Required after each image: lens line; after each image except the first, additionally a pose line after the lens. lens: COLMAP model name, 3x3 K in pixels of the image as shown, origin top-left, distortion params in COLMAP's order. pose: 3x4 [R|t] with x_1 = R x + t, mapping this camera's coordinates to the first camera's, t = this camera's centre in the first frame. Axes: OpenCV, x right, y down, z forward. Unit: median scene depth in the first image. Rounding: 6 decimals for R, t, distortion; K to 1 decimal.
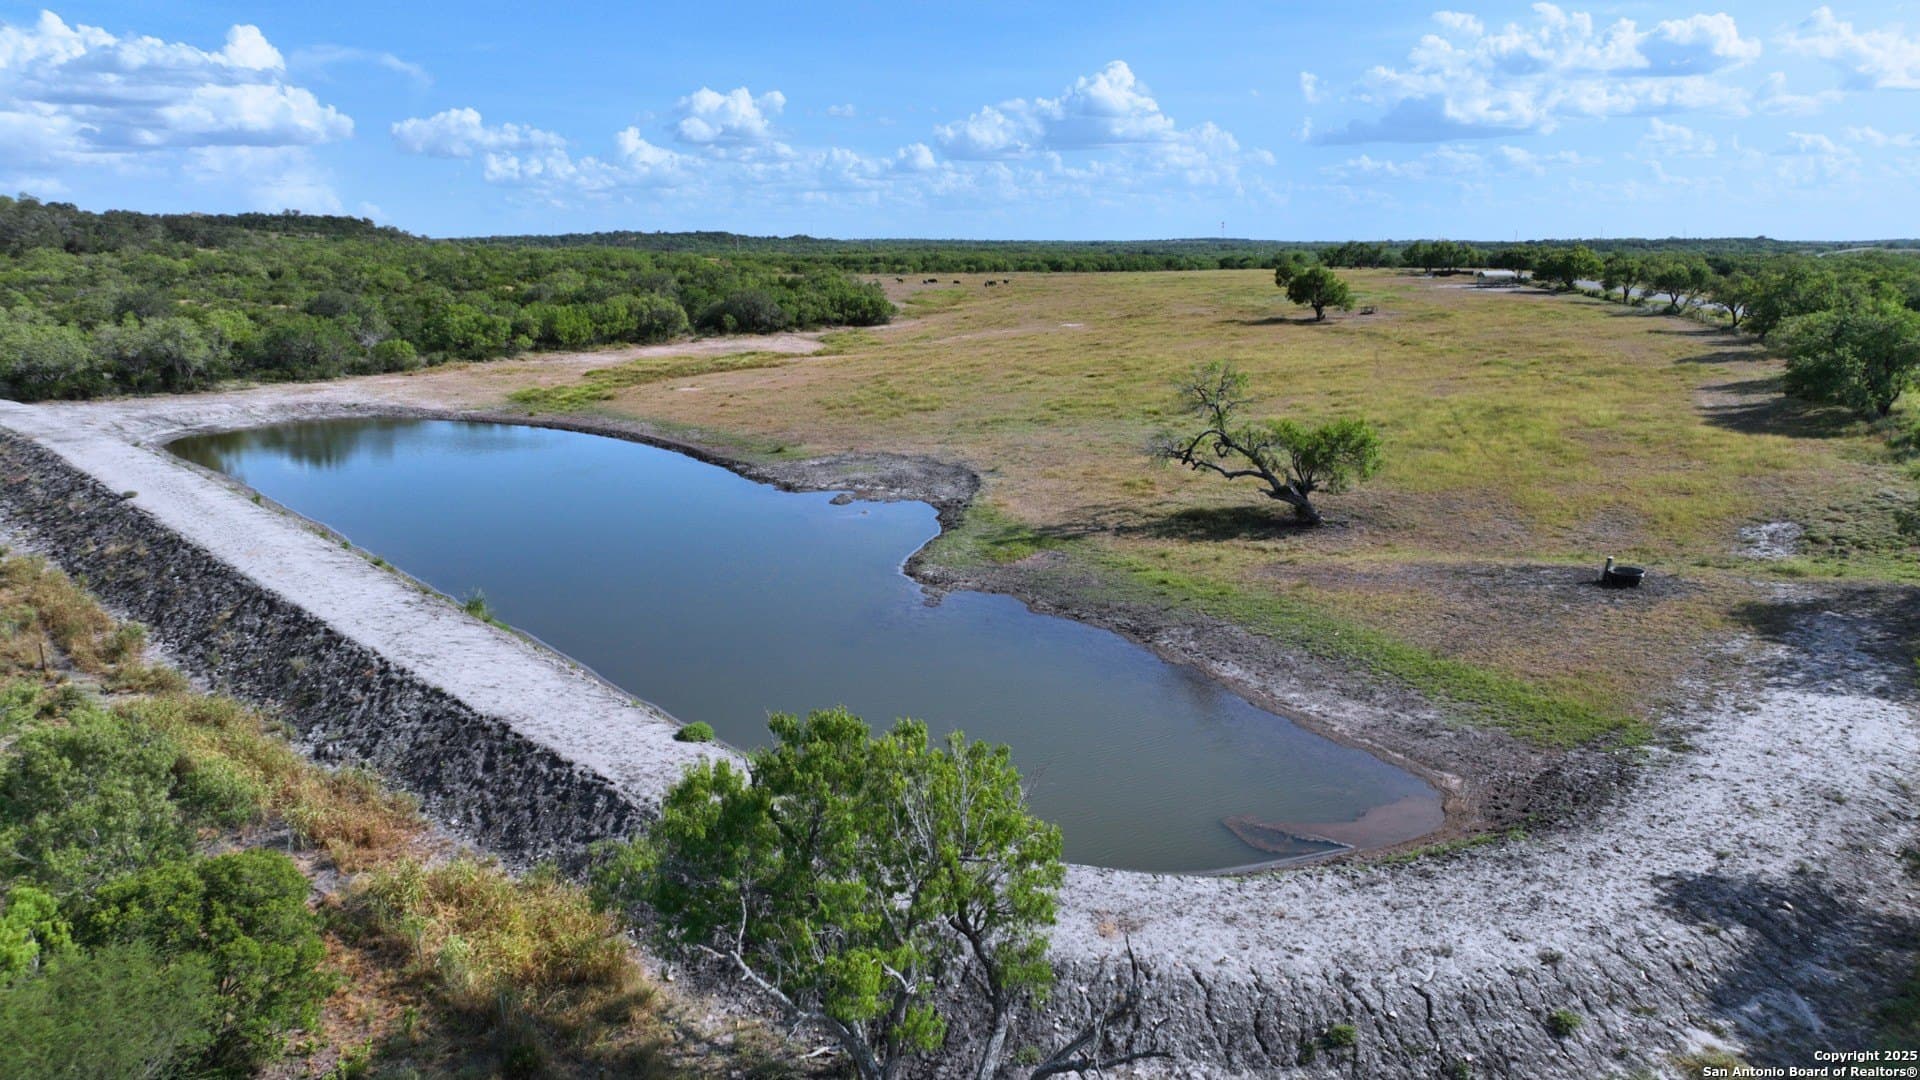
lens RADIAL K [[1350.6, 0, 951.3], [0, 1350.6, 571.2], [0, 0, 1]] dist [0.007506, -0.000401]
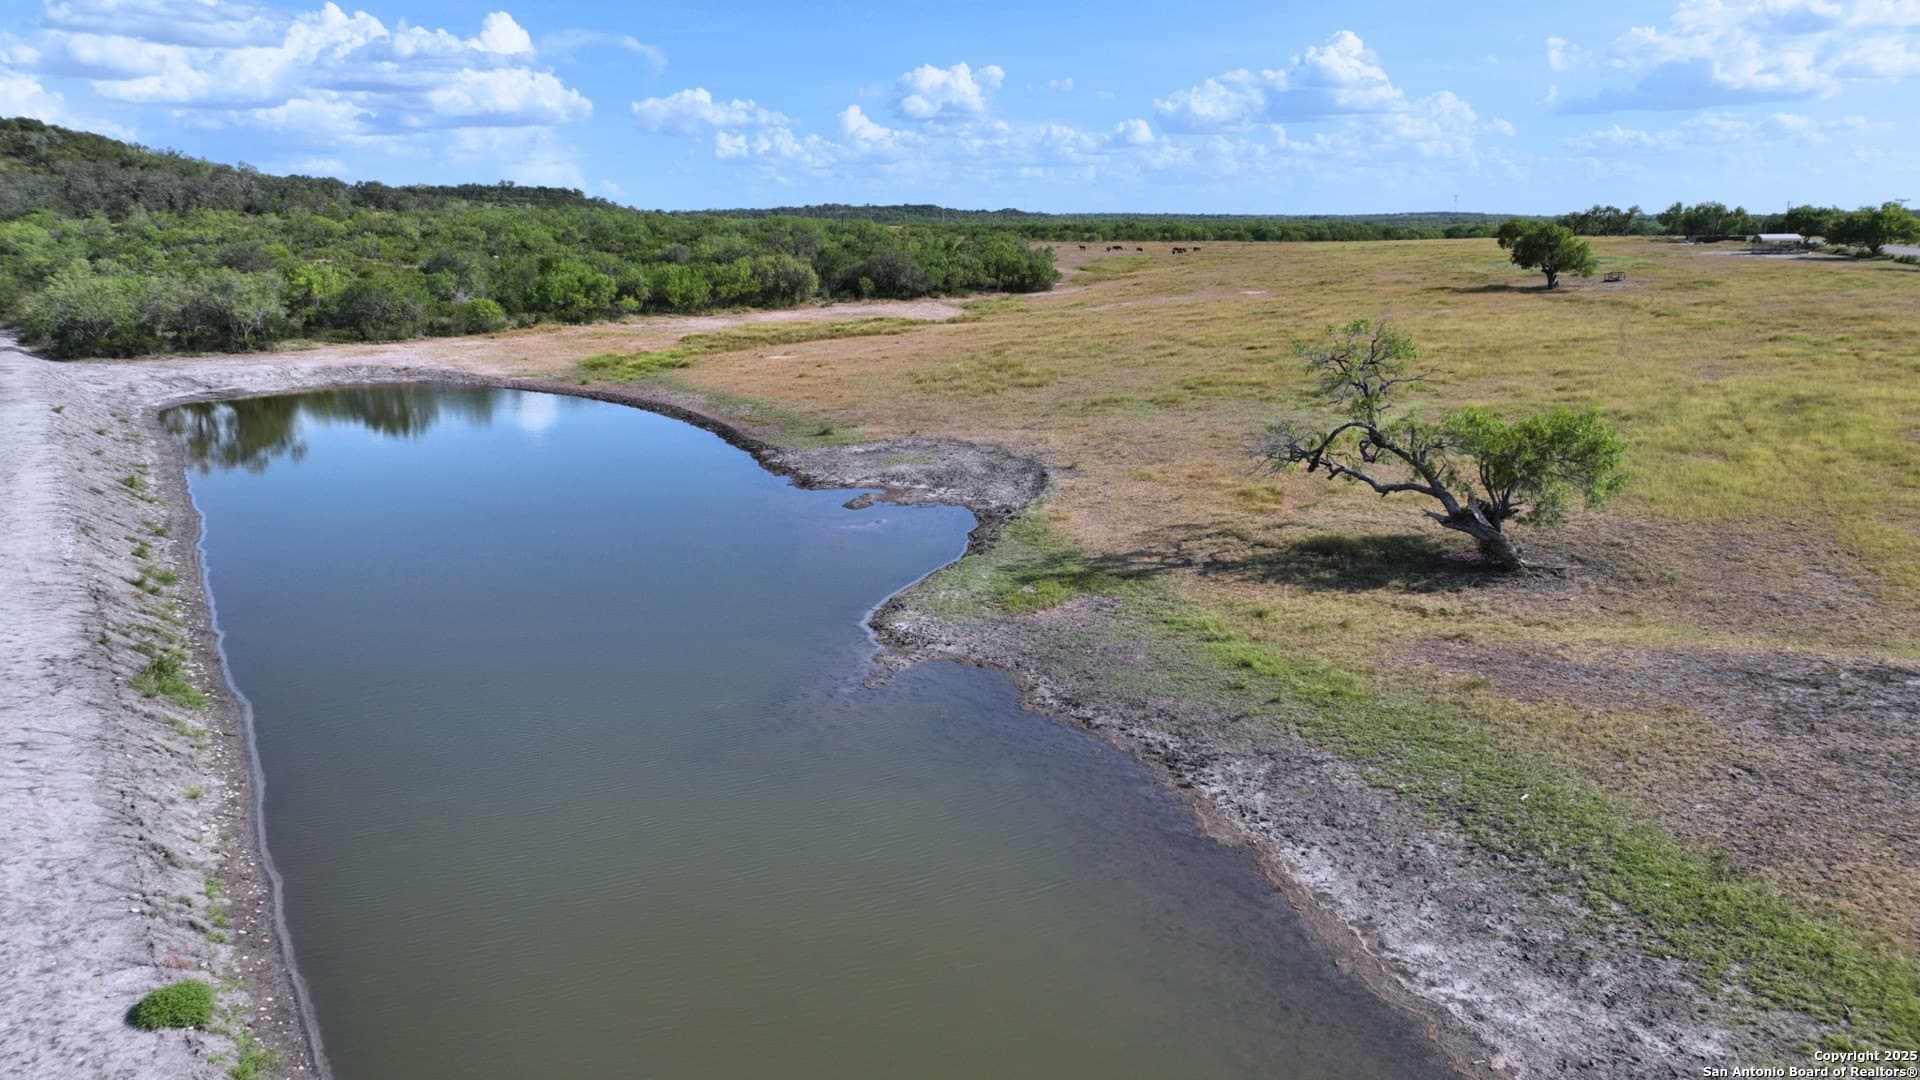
lens RADIAL K [[1351.0, 0, 960.0], [0, 1351.0, 540.0], [0, 0, 1]] dist [0.004555, 0.008768]
pose [[0.988685, 0.035136, -0.145833, 0.050754], [-0.035924, 0.999351, -0.002773, -0.019007], [0.145641, 0.007981, 0.989305, 0.158239]]
